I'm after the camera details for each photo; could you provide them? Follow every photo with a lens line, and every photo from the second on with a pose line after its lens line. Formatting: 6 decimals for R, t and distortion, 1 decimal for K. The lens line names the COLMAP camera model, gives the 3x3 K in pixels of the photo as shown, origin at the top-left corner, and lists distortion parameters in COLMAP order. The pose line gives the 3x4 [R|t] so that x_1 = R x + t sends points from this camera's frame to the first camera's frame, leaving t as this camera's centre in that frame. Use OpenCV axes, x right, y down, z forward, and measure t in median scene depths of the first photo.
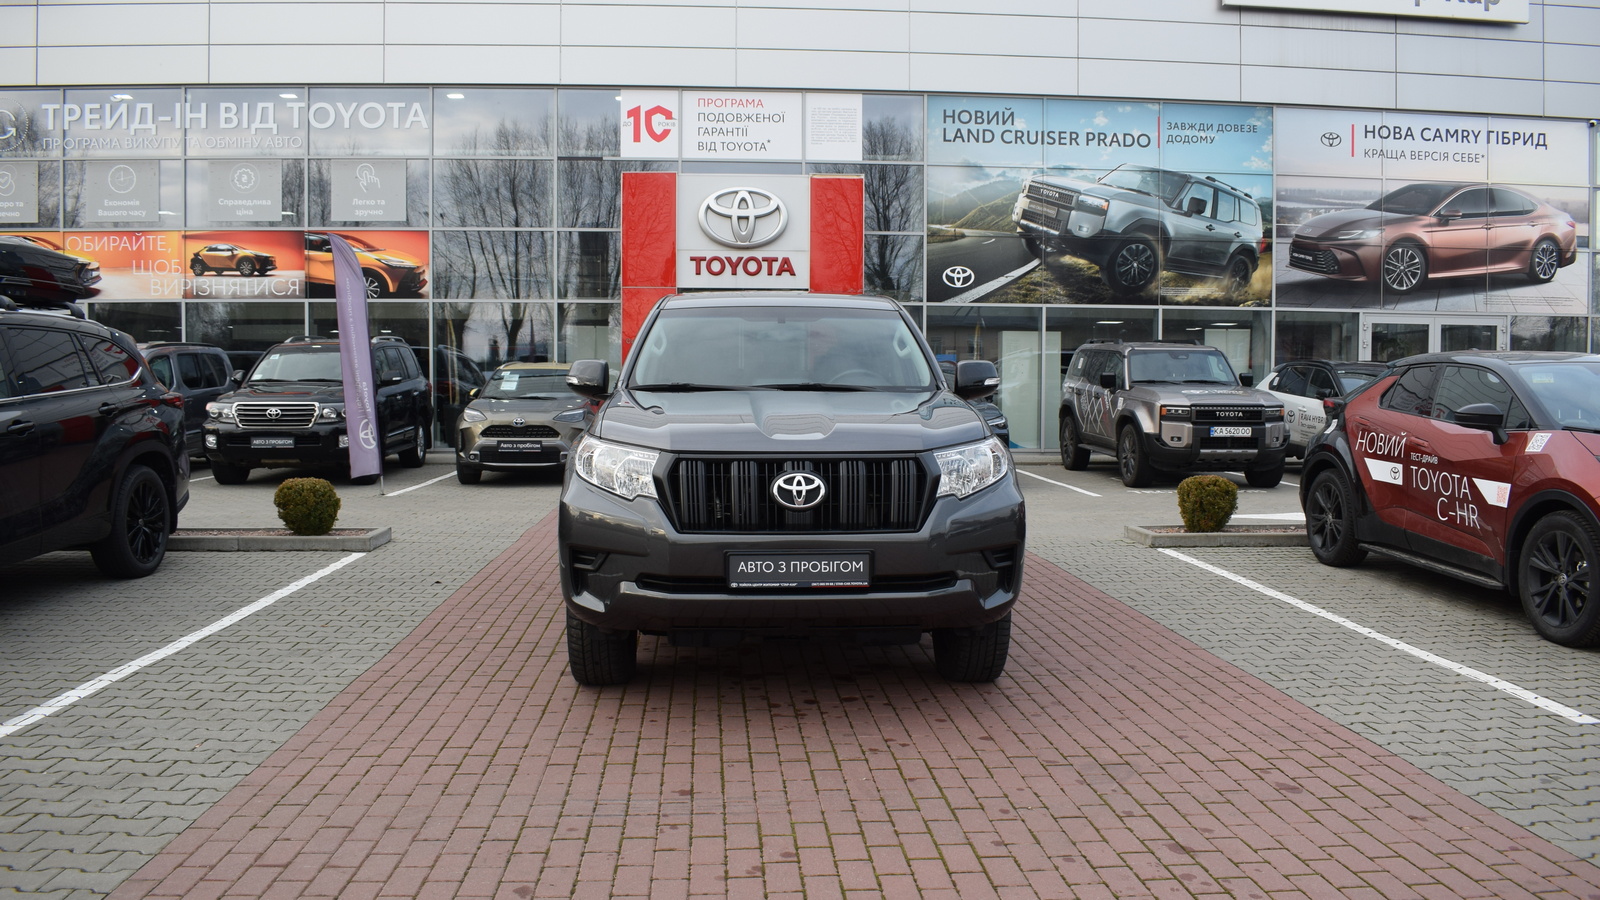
lens RADIAL K [[1255.8, 0, 796.2], [0, 1255.8, 451.0], [0, 0, 1]] dist [-0.097328, 0.018526]
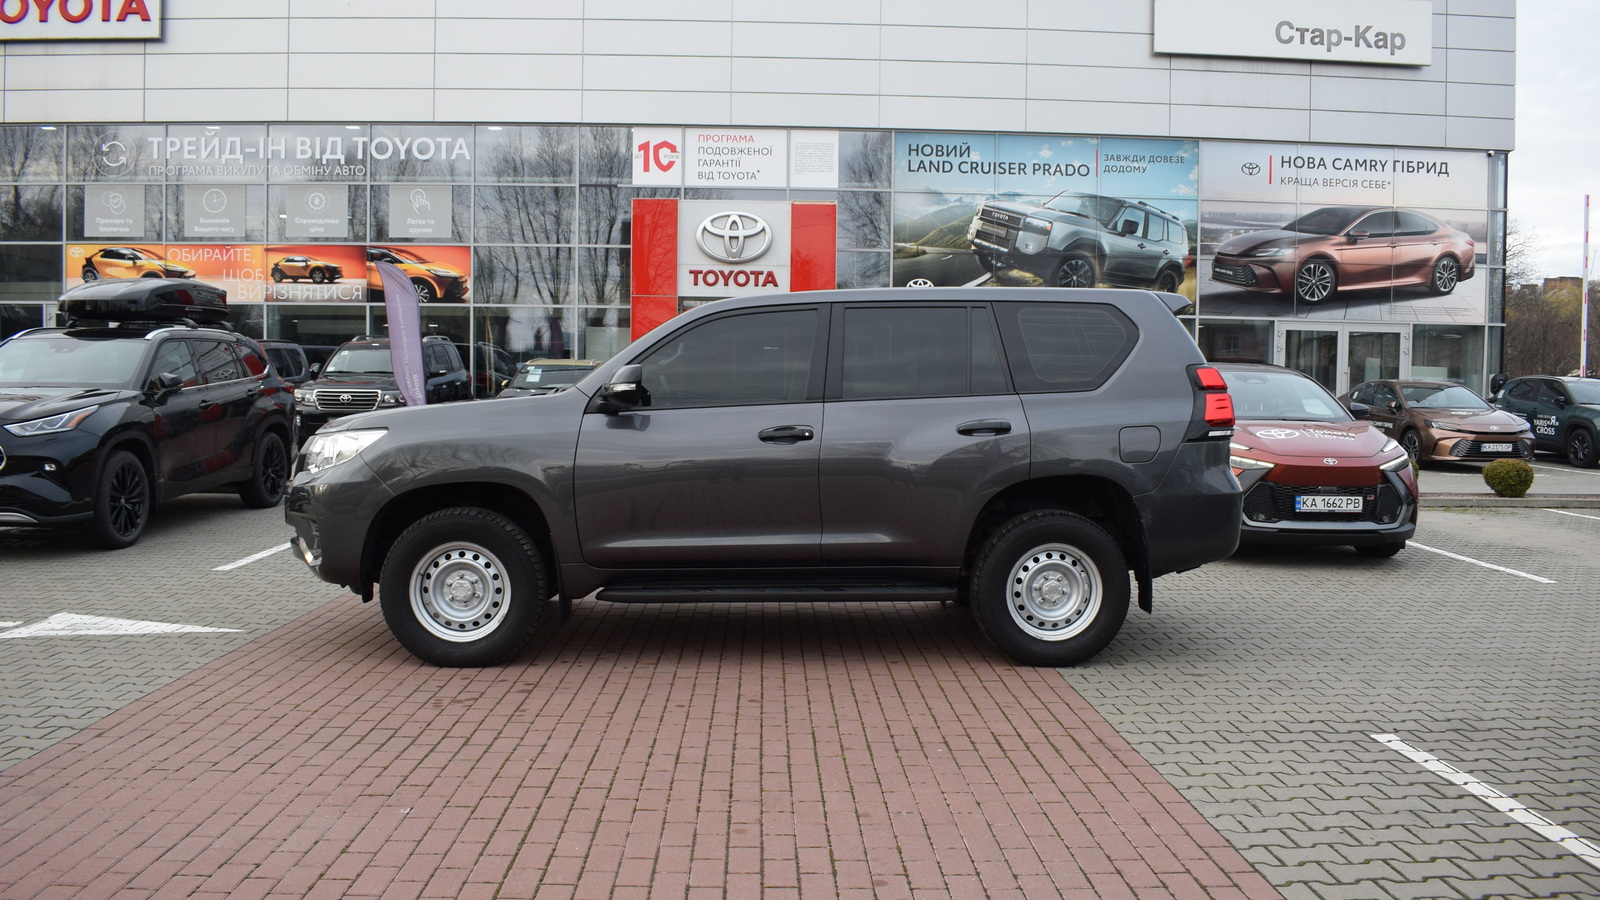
lens RADIAL K [[1290.5, 0, 797.4], [0, 1290.5, 450.6], [0, 0, 1]] dist [-0.096113, 0.016114]
pose [[0.999151, 0.012053, -0.039398, 0.066909], [-0.011853, 0.999916, 0.005321, 0.007629], [0.039459, -0.004850, 0.999209, -0.210920]]
